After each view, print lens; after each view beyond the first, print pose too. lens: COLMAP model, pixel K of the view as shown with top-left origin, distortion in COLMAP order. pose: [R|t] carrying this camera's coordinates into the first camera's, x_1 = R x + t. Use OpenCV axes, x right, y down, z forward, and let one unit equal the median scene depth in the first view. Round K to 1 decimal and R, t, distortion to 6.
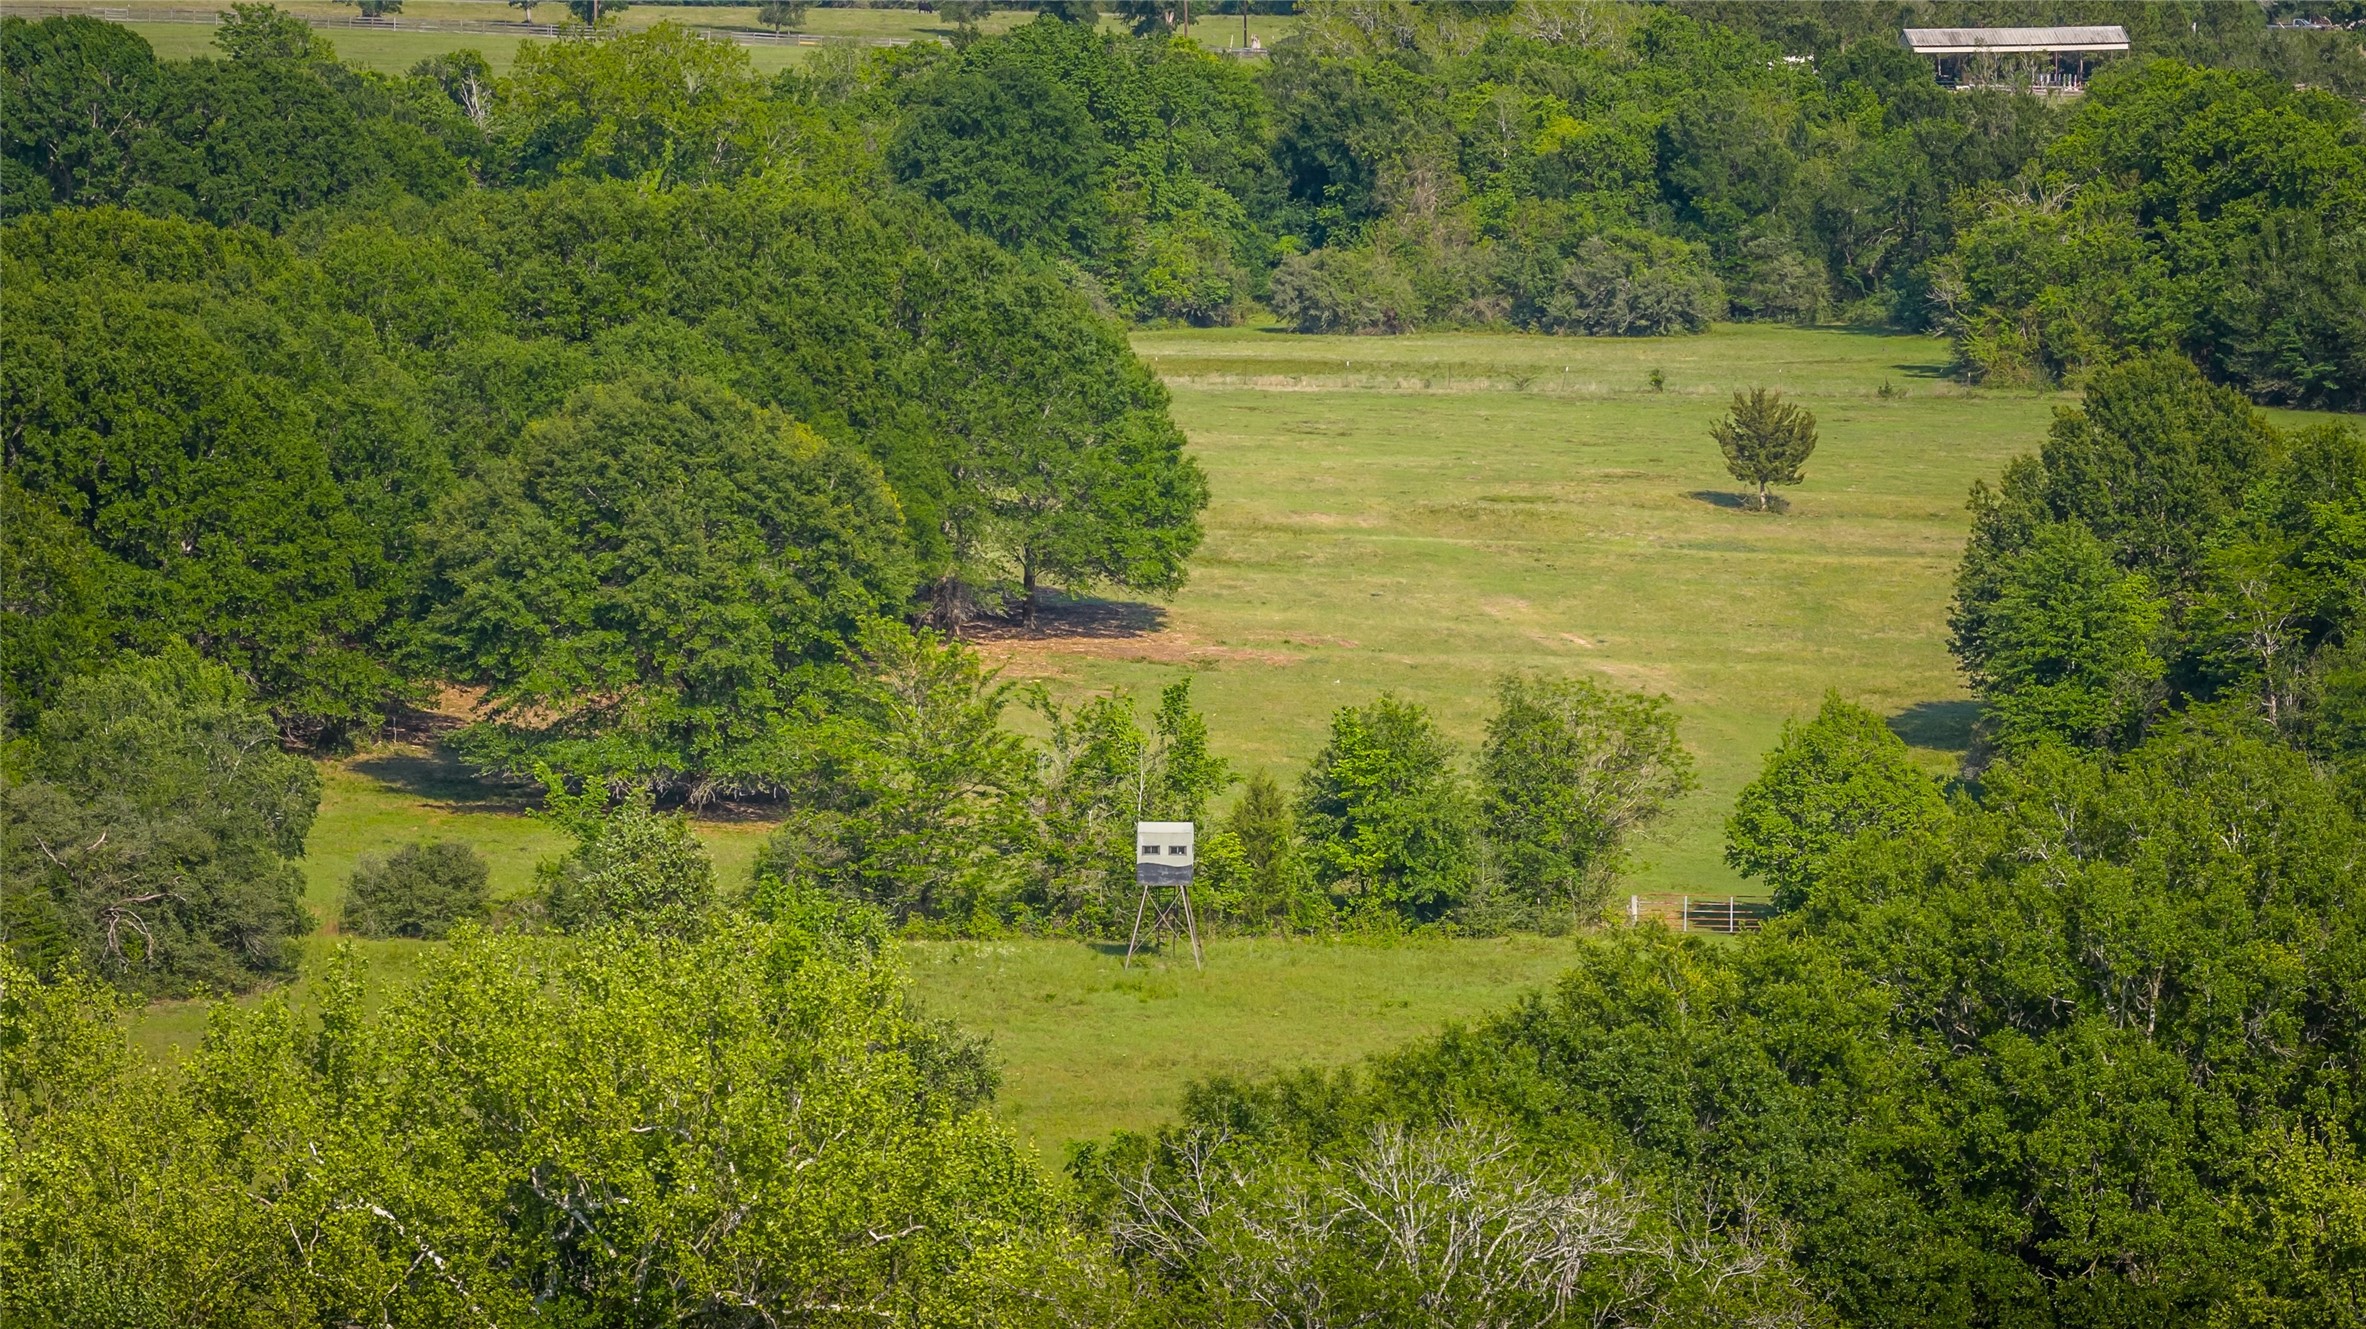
lens RADIAL K [[11839.1, 0, 1186.7], [0, 11839.1, 671.3], [0, 0, 1]] dist [0.194797, 0.000000]
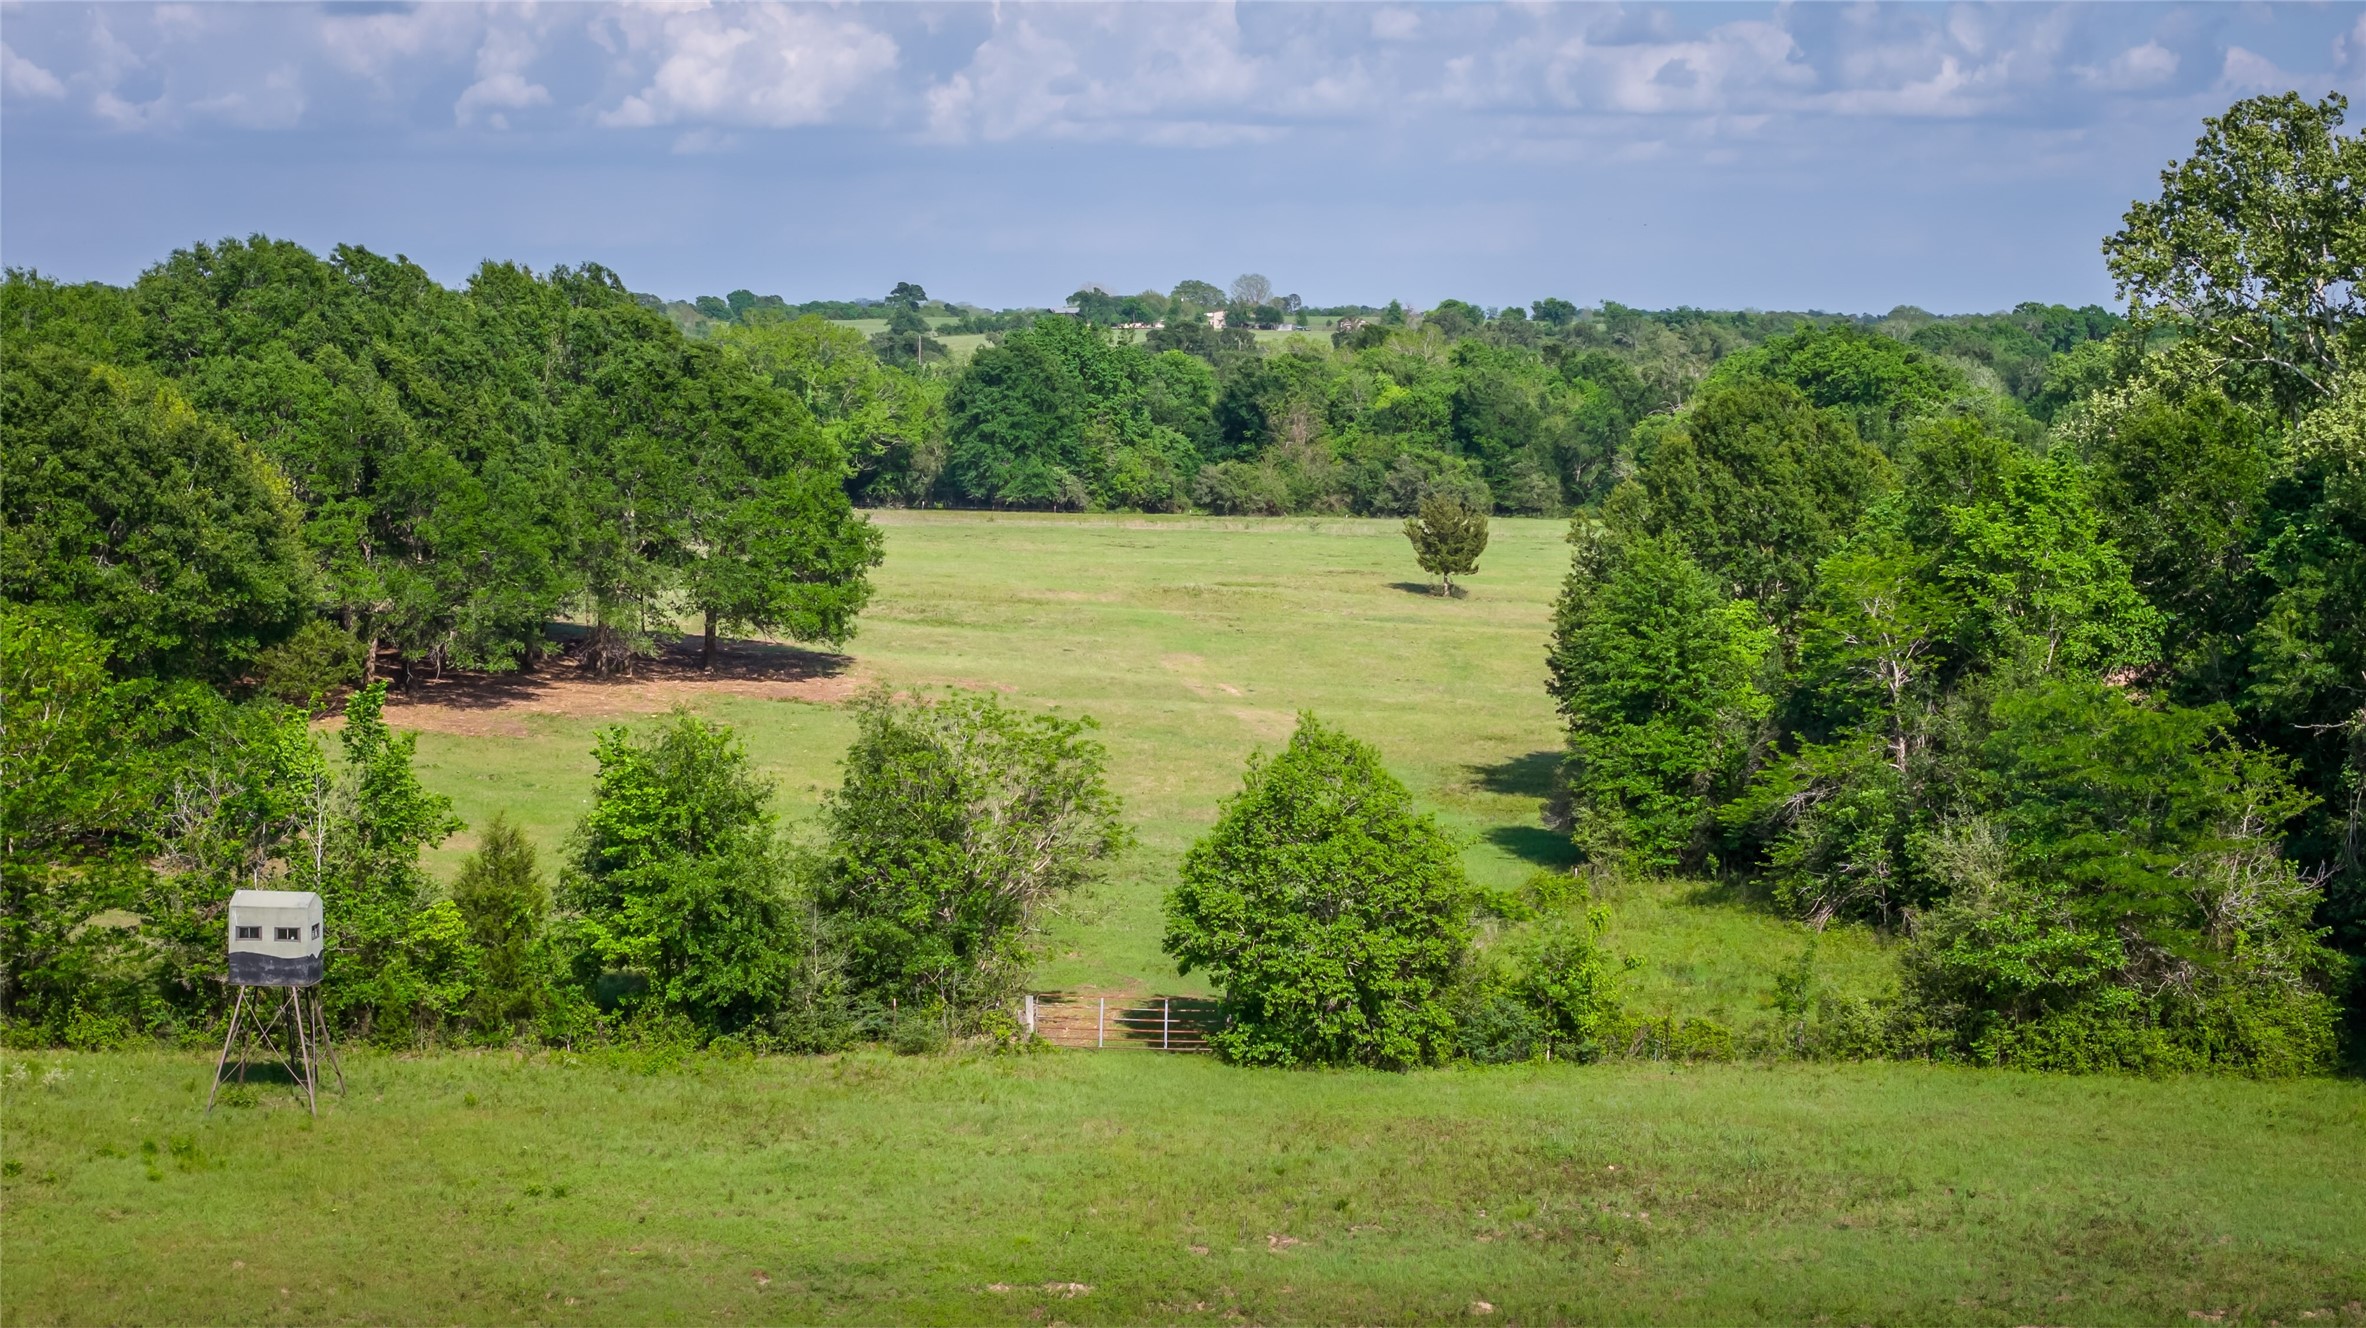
lens RADIAL K [[4405.8, 0, 1176.6], [0, 4405.8, 652.3], [0, 0, 1]] dist [-0.218607, 0.000000]
pose [[0.998491, 0.011601, -0.053676, 0.045190], [-0.012887, 0.999636, -0.023686, 0.003213], [0.053382, 0.024342, 0.998277, 0.545046]]
